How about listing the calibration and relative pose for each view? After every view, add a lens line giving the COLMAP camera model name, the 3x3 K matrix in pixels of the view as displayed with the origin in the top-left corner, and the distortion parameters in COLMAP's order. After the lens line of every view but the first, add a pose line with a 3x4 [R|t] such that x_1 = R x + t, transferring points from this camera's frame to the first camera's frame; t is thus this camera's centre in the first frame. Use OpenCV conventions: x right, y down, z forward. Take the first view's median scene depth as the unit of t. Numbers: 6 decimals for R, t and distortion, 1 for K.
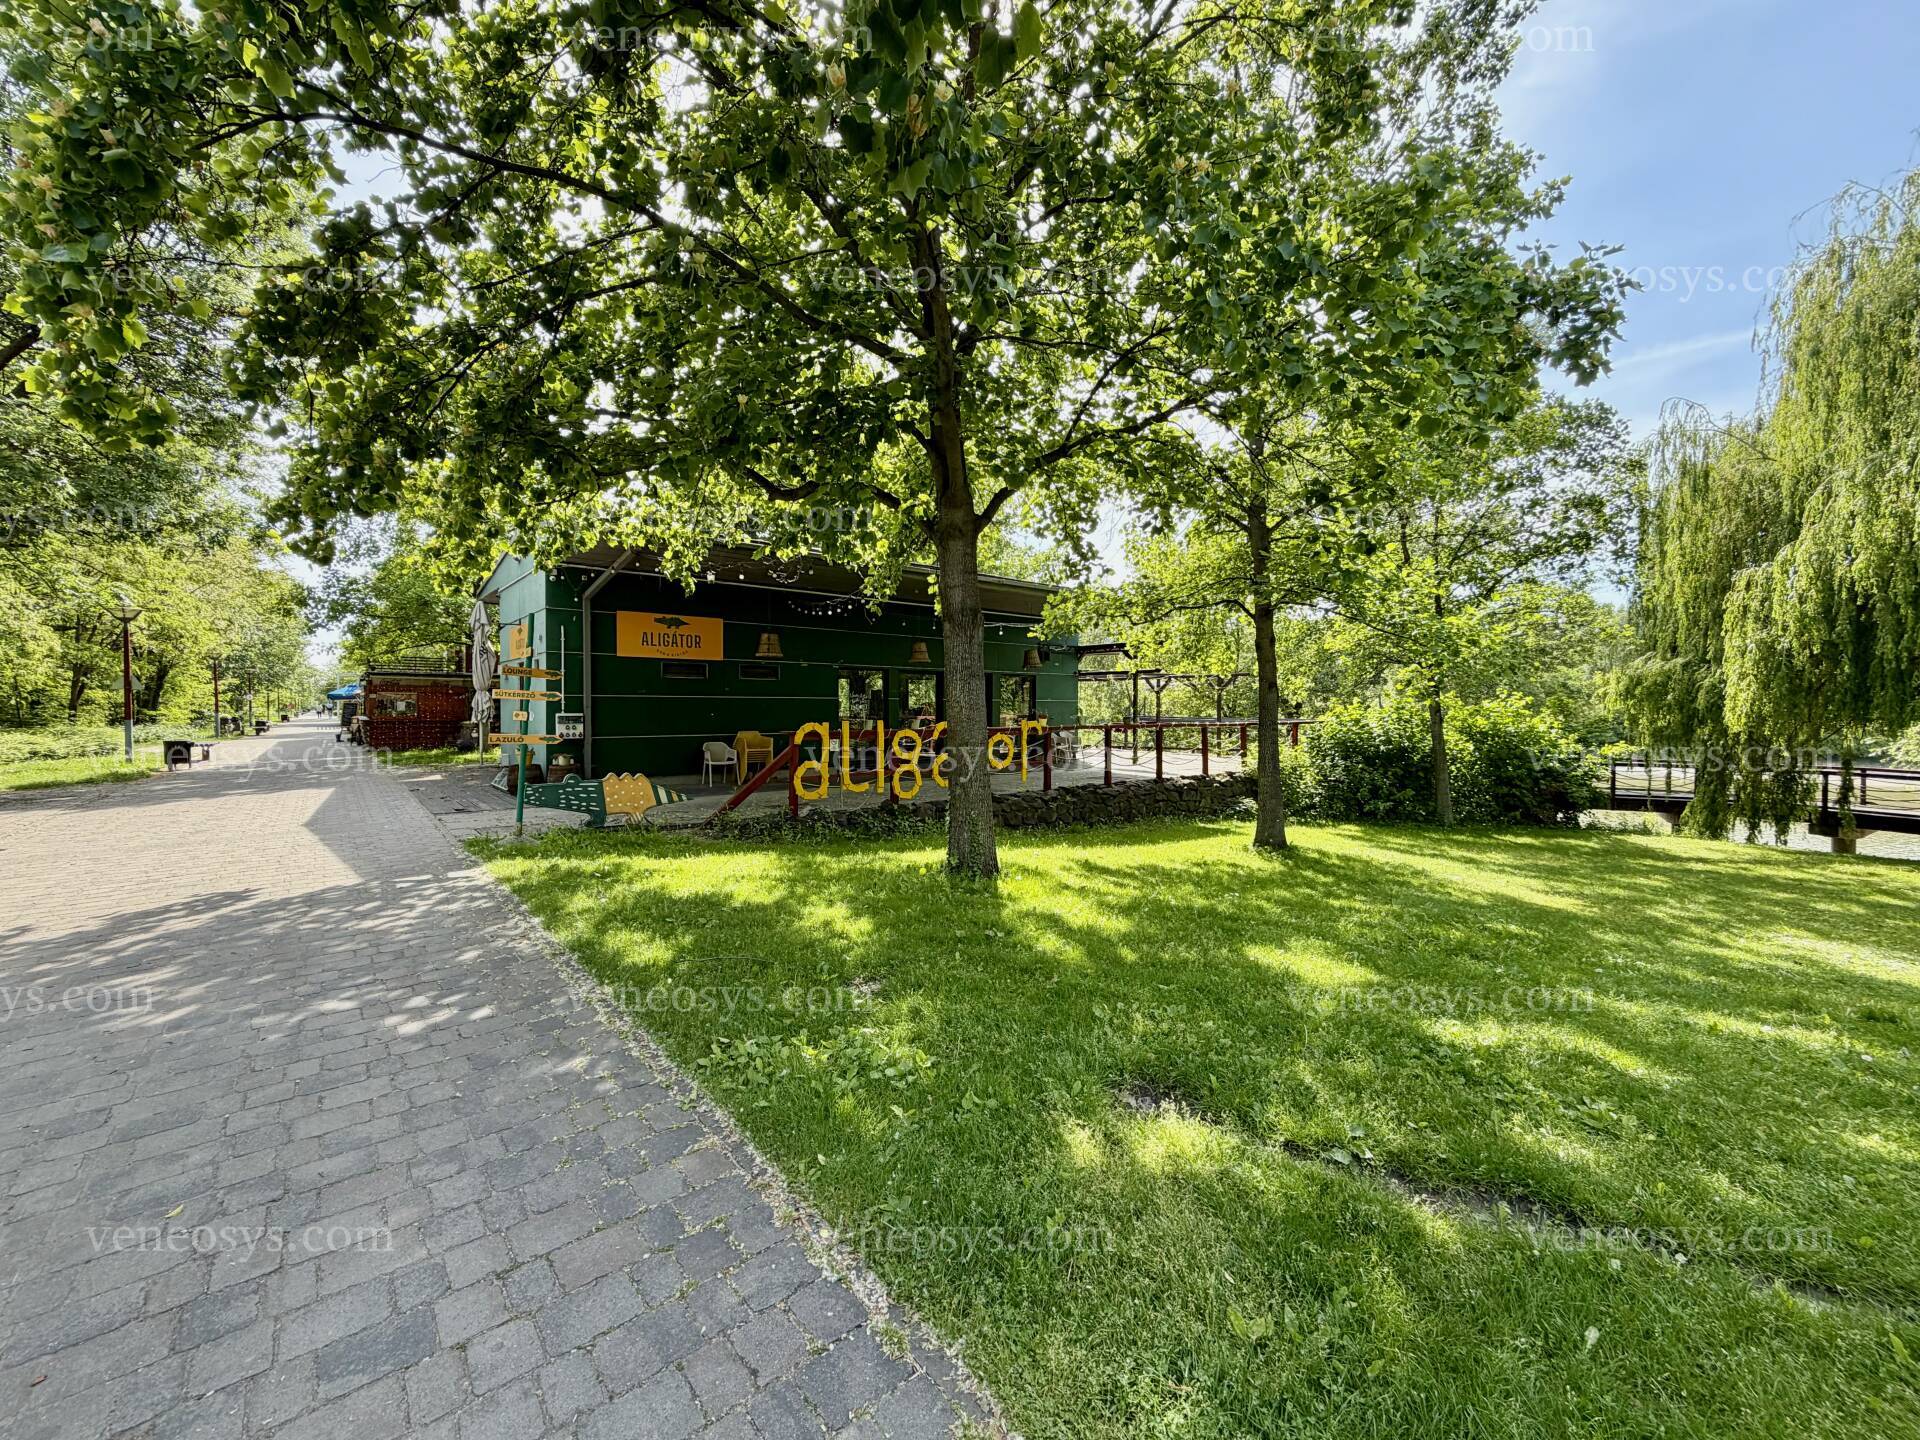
lens RADIAL K [[776.8, 0, 960.5], [0, 776.8, 721.5], [0, 0, 1]] dist [-0.000002, 0.000115]
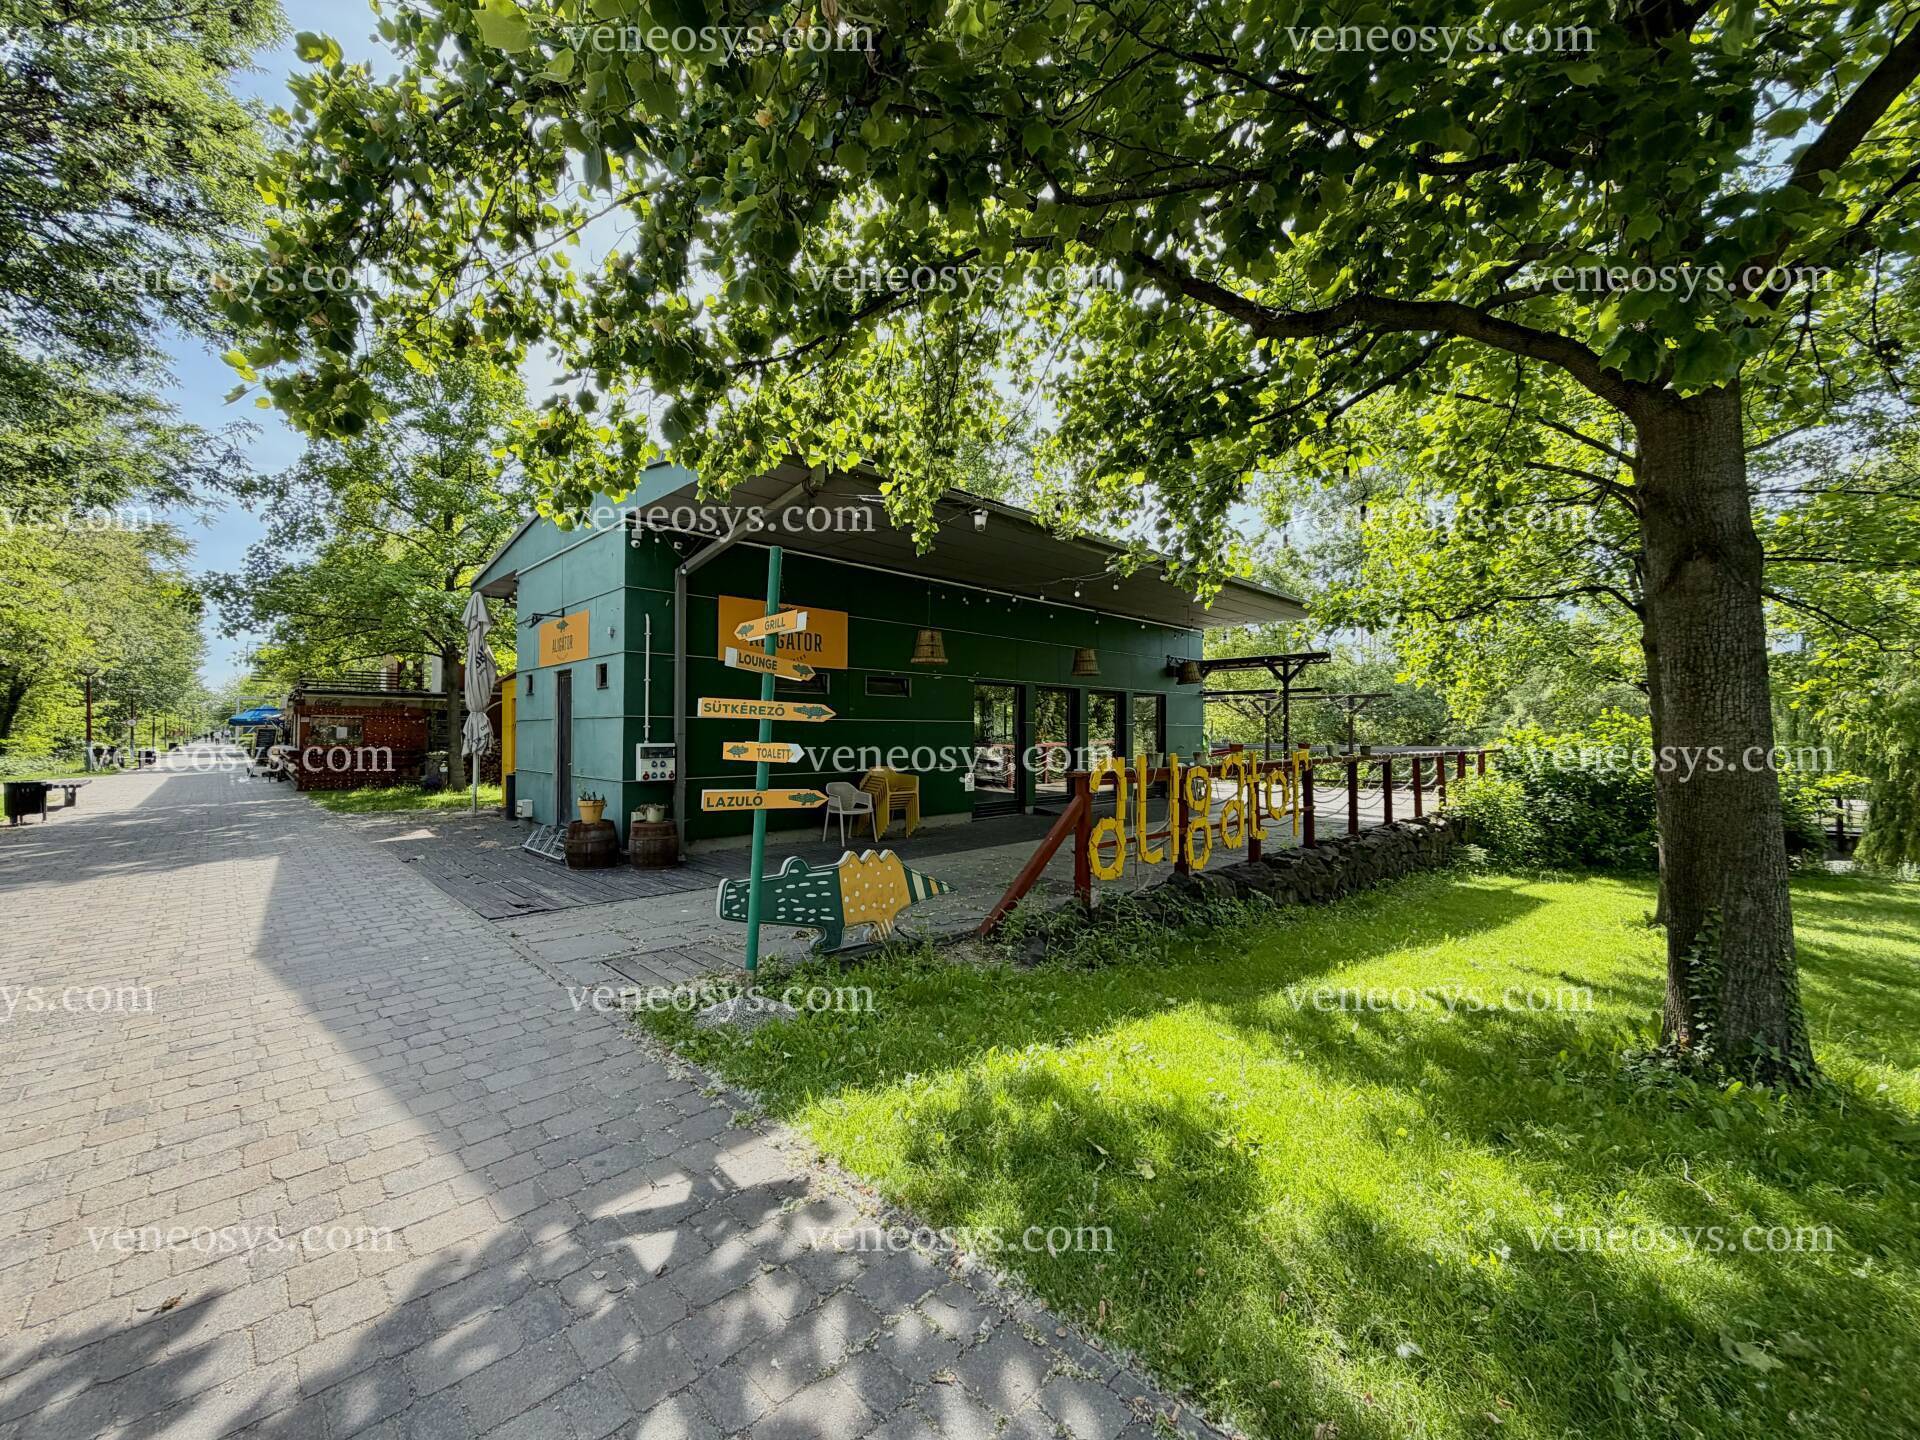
lens RADIAL K [[776.8, 0, 960.0], [0, 776.8, 718.5], [0, 0, 1]] dist [-0.000002, 0.000115]
pose [[0.996884, 0.000195, 0.078883, -0.181587], [0.002757, 0.999300, -0.037308, -0.003673], [-0.078835, 0.037409, 0.996186, 0.189647]]
